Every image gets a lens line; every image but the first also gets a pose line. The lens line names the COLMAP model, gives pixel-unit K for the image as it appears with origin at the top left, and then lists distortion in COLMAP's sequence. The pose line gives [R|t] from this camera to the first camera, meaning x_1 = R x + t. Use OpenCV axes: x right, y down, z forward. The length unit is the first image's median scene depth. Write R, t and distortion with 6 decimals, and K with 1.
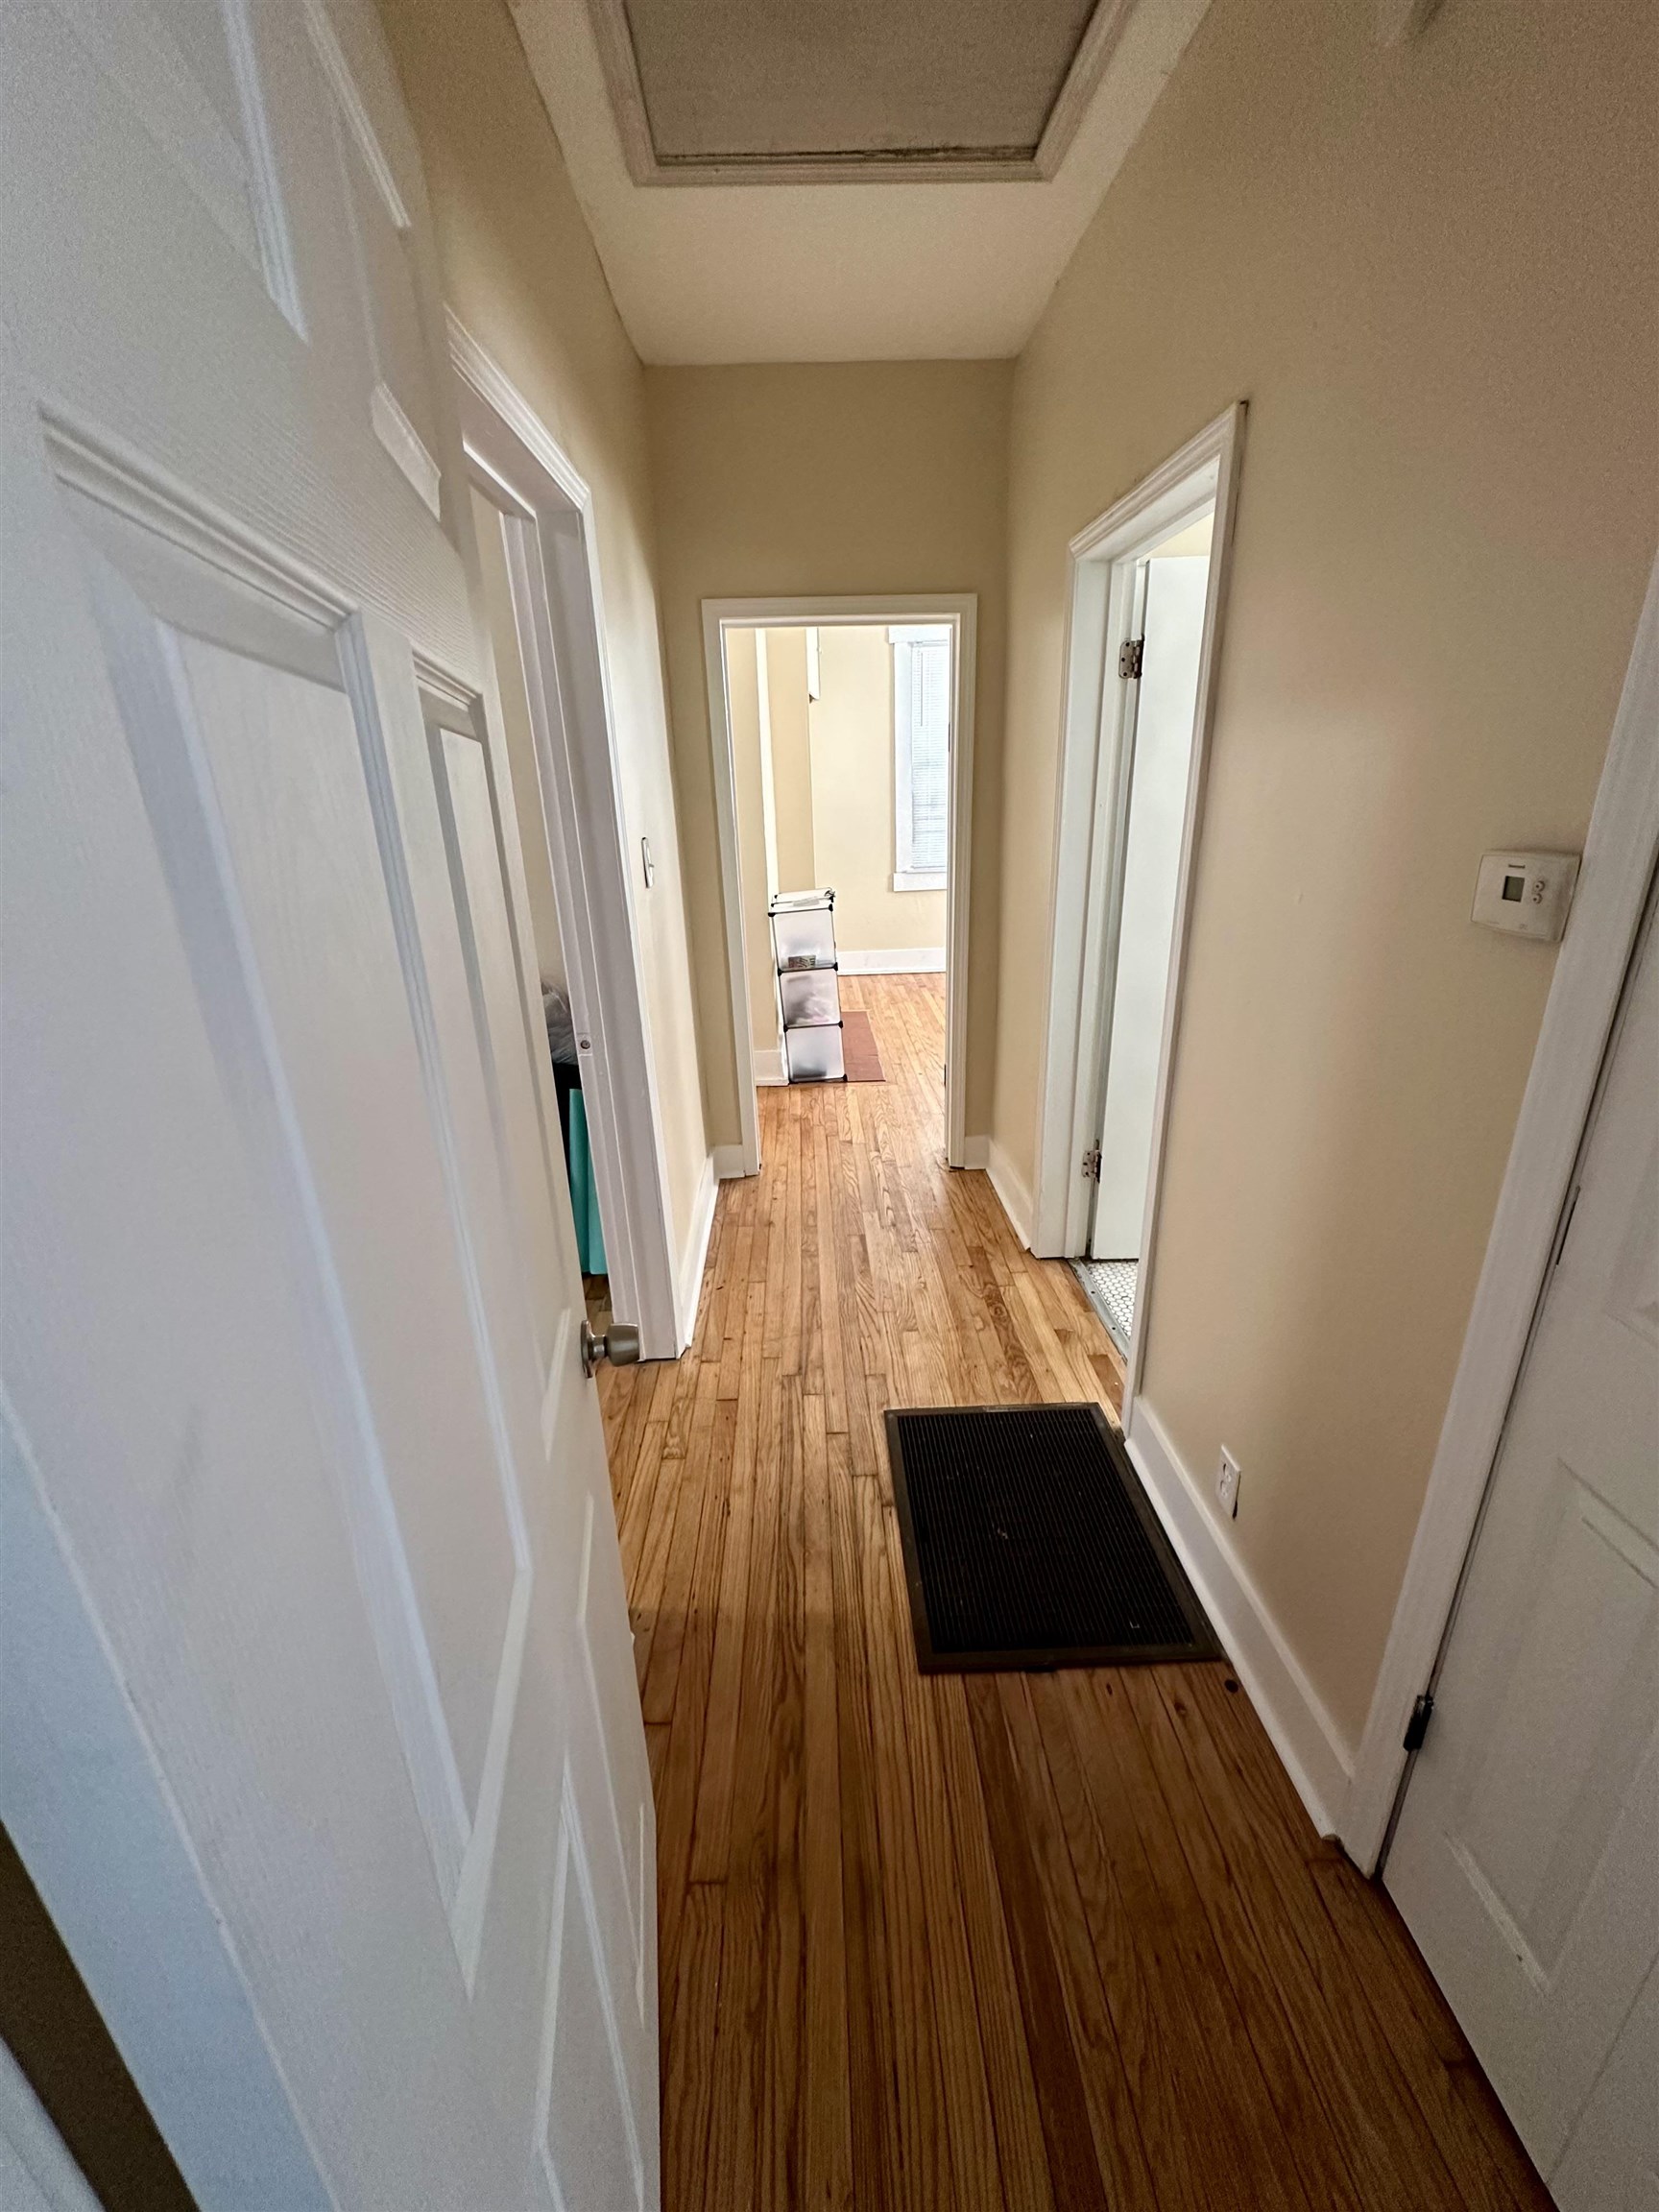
lens RADIAL K [[897.6, 0, 828.2], [0, 897.6, 1100.7], [0, 0, 1]] dist [-0.001446, -0.002072]
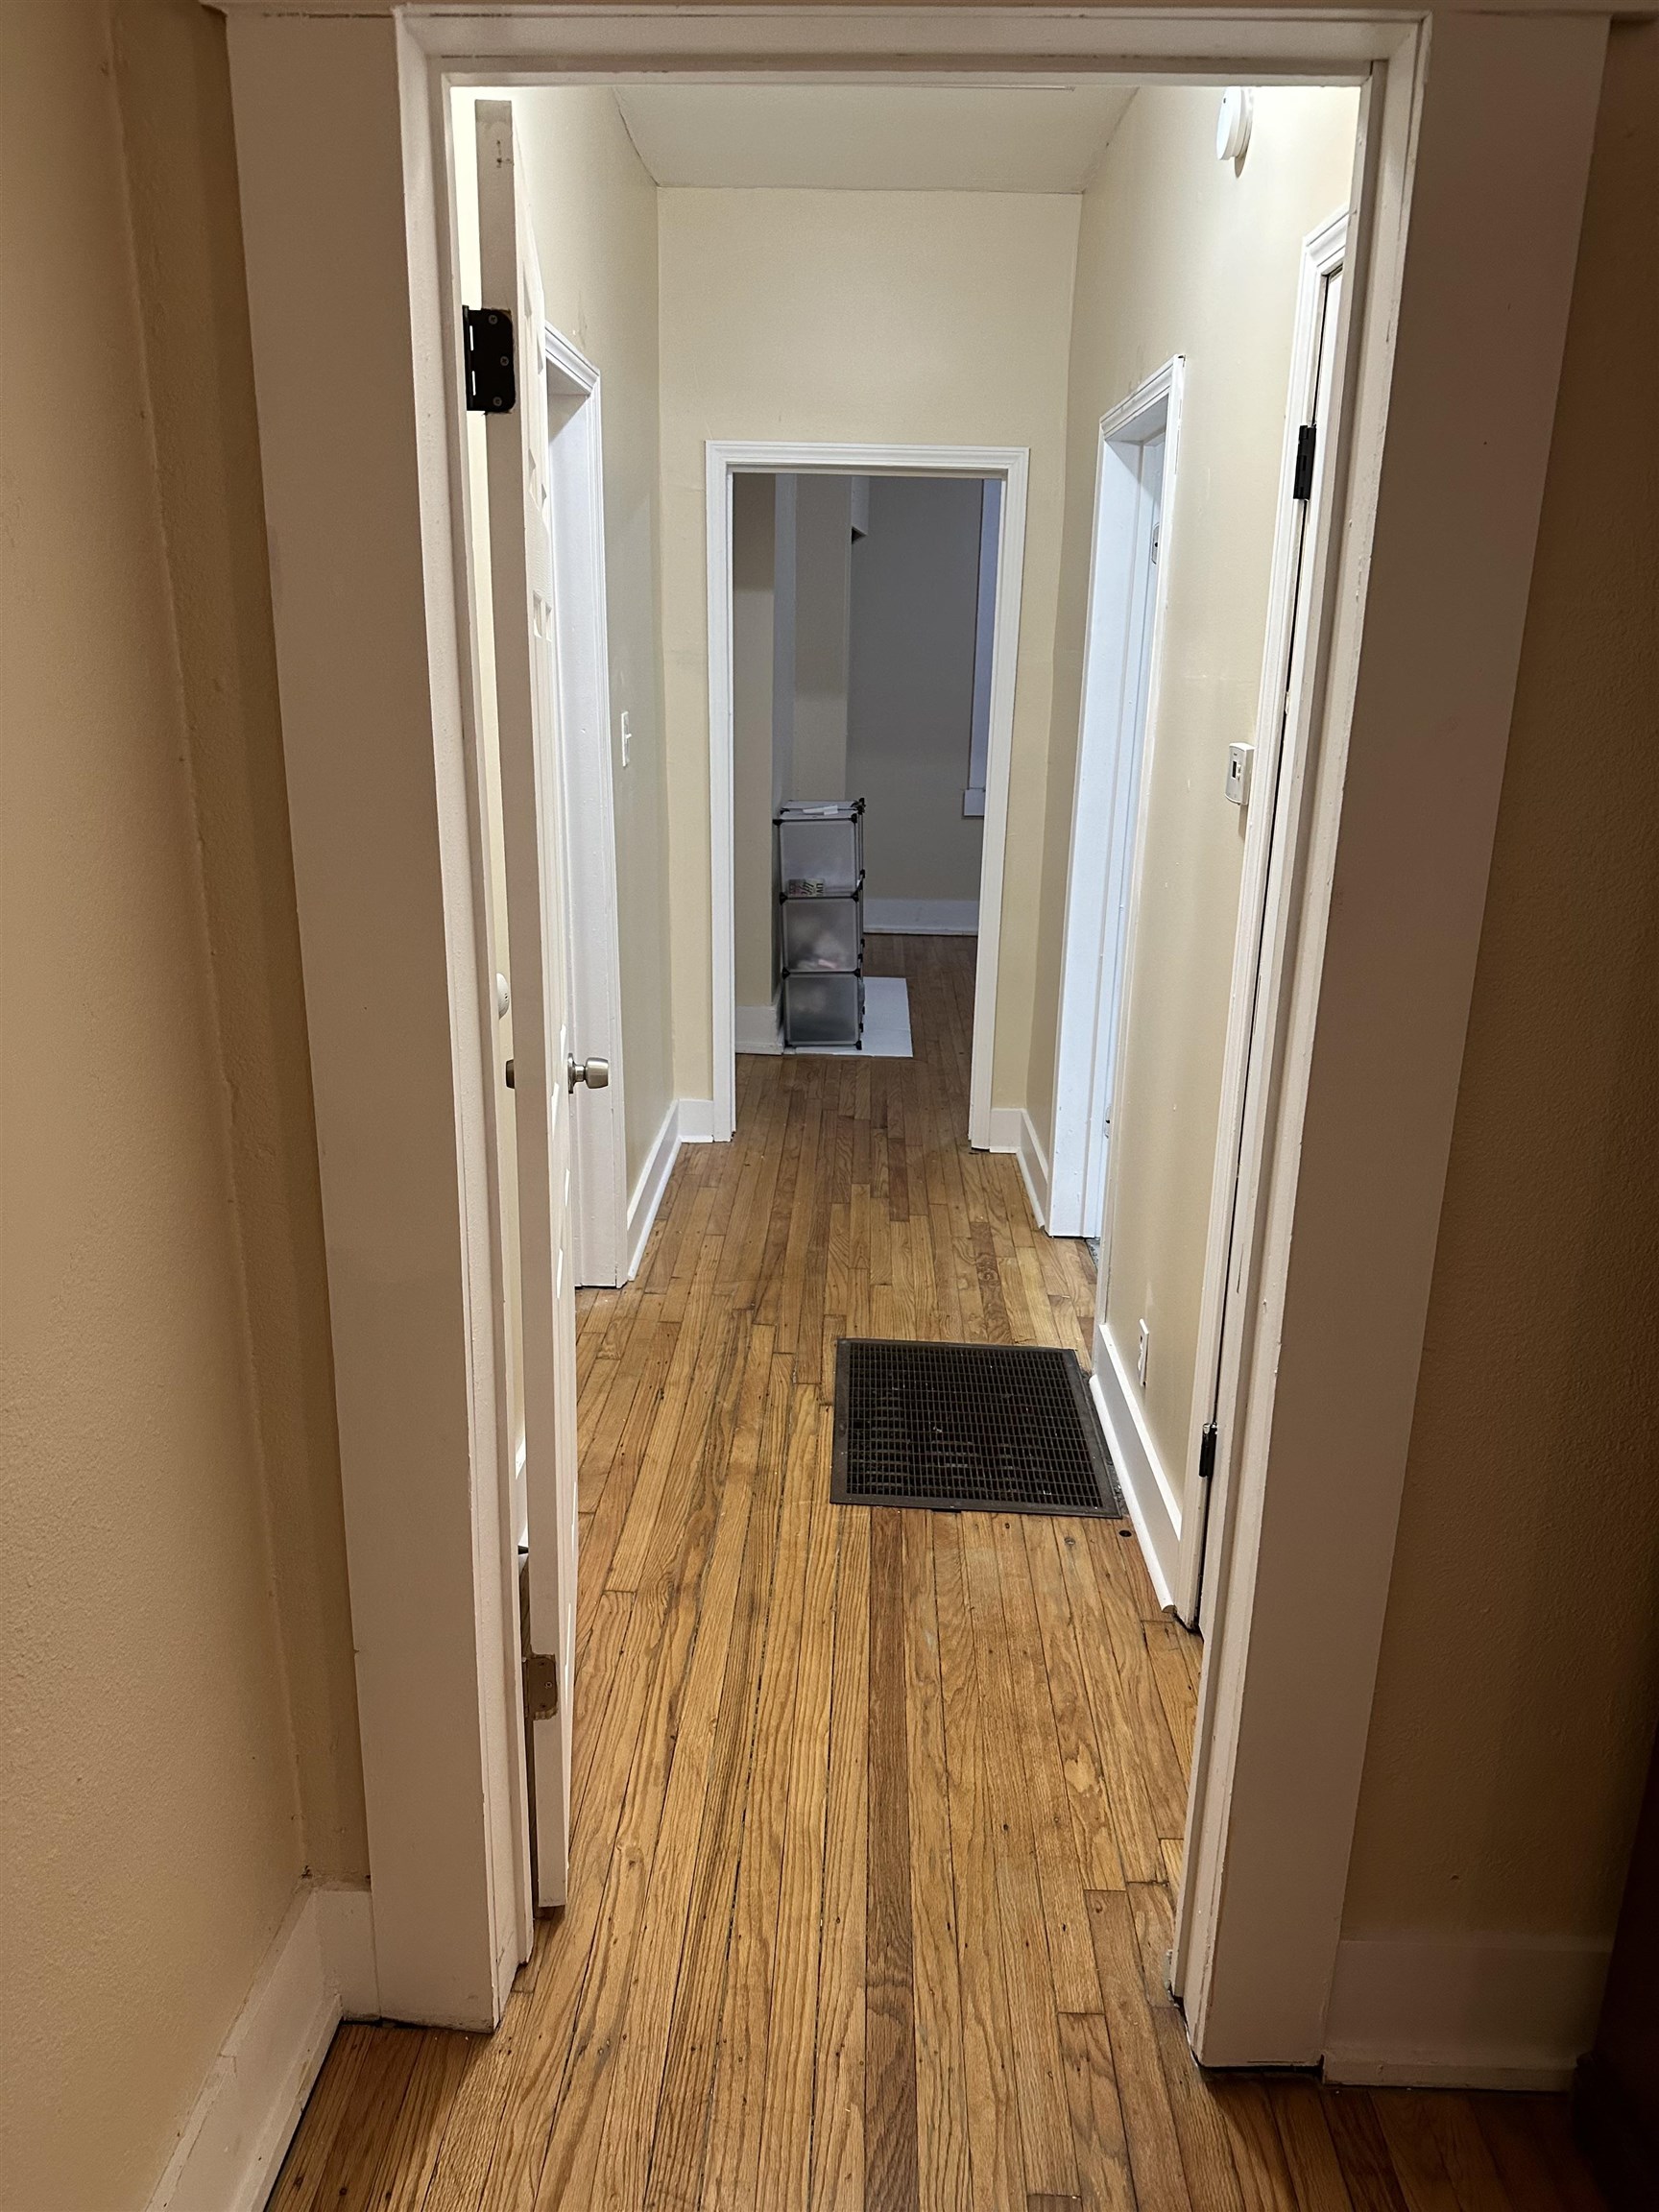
lens RADIAL K [[1555.9, 0, 826.9], [0, 1555.9, 1122.1], [0, 0, 1]] dist [0.059864, -0.076143]
pose [[0.997130, 0.063062, -0.041881, 0.107056], [-0.064953, 0.996854, -0.045430, 0.201739], [0.038885, 0.048020, 0.998089, -0.625705]]
